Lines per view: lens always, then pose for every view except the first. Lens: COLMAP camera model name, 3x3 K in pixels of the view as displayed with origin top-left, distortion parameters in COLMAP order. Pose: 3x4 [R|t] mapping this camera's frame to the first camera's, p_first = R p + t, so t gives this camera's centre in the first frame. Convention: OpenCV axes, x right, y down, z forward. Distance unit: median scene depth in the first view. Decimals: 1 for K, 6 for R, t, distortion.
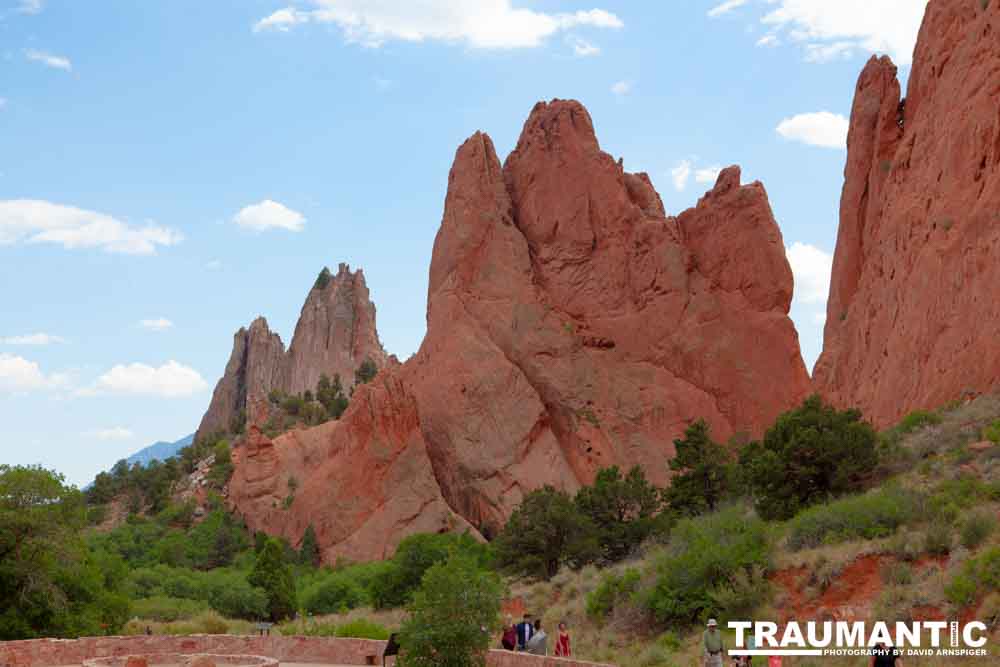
lens RADIAL K [[1489.5, 0, 497.1], [0, 1489.5, 332.6], [0, 0, 1]] dist [0.002965, 0.000000]
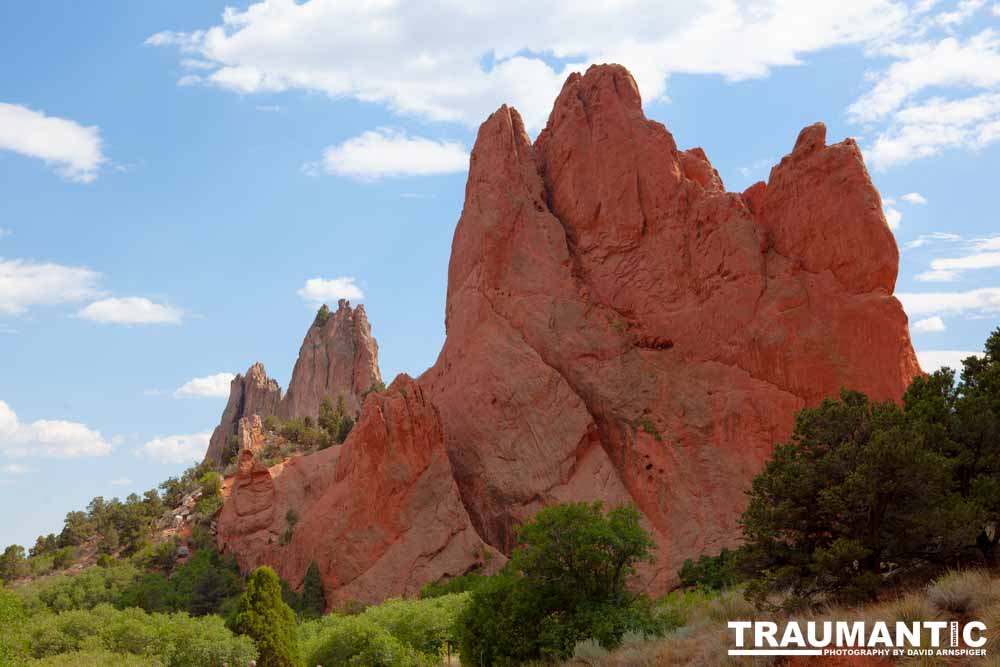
lens RADIAL K [[1427.4, 0, 503.6], [0, 1427.4, 335.0], [0, 0, 1]] dist [-0.009000, 0.000000]
pose [[0.999856, -0.011742, 0.012267, -0.026455], [0.012235, 0.999088, -0.040906, 0.034586], [-0.011775, 0.041050, 0.999088, 0.190314]]
